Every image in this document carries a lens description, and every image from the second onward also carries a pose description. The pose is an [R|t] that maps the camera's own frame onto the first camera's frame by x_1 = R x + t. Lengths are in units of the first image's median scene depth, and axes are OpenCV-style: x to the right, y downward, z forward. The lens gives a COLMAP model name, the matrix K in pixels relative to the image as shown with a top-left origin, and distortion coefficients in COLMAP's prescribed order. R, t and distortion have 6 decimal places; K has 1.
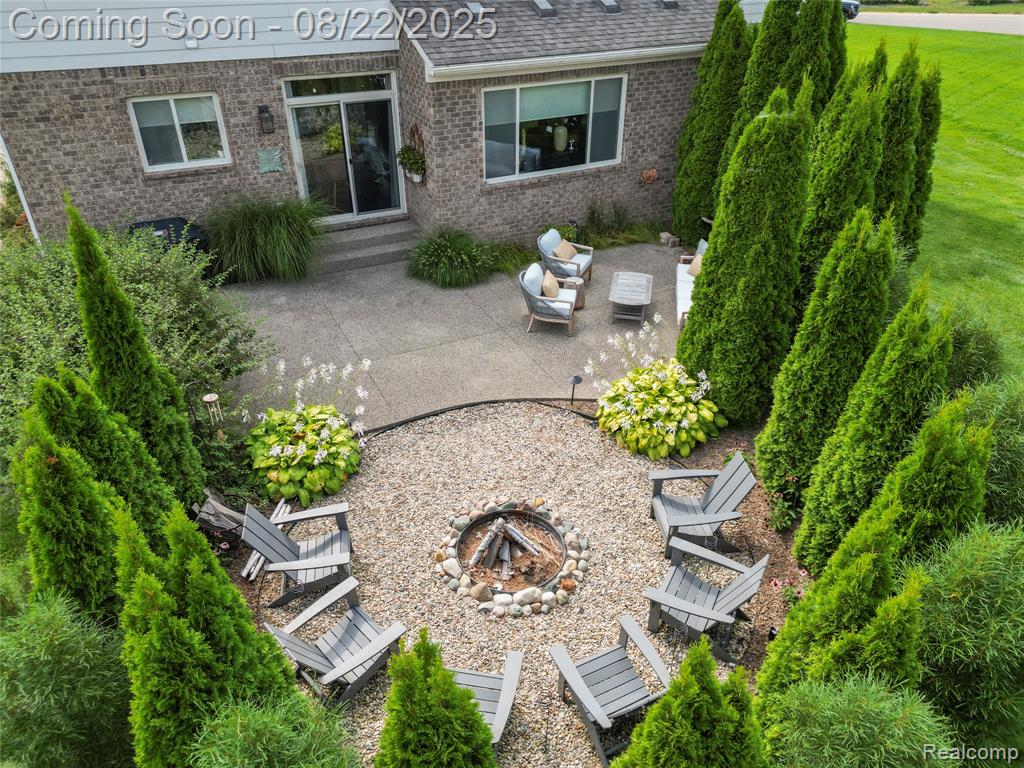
lens RADIAL K [[710.6, 0, 512.0], [0, 710.6, 384.0], [0, 0, 1]] dist [0.066082, -0.063253]
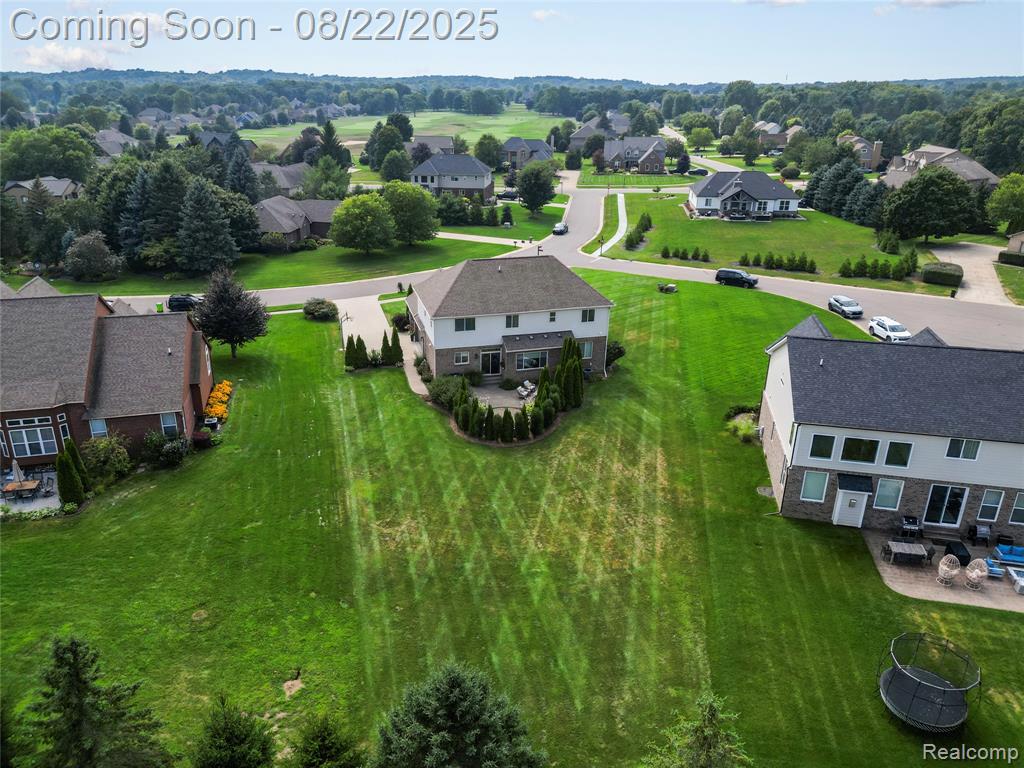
lens RADIAL K [[710.6, 0, 512.0], [0, 710.6, 384.0], [0, 0, 1]] dist [0.066082, -0.063253]
pose [[0.979452, 0.083804, -0.183443, 0.930468], [-0.116168, 0.977962, -0.173481, 0.741951], [0.164862, 0.191226, 0.967602, -4.146796]]
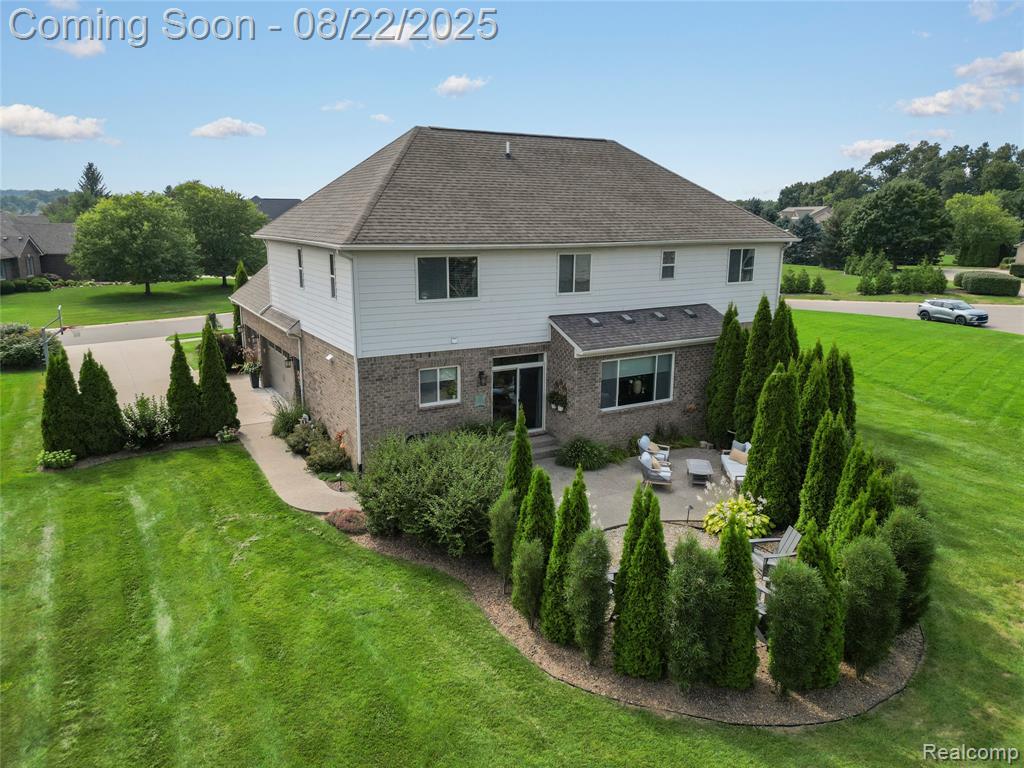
lens RADIAL K [[710.6, 0, 512.0], [0, 710.6, 384.0], [0, 0, 1]] dist [0.066082, -0.063253]
pose [[0.998274, -0.008947, 0.058045, -0.379285], [0.028060, 0.940886, -0.337558, 0.244510], [-0.051593, 0.338604, 0.939513, -0.659283]]
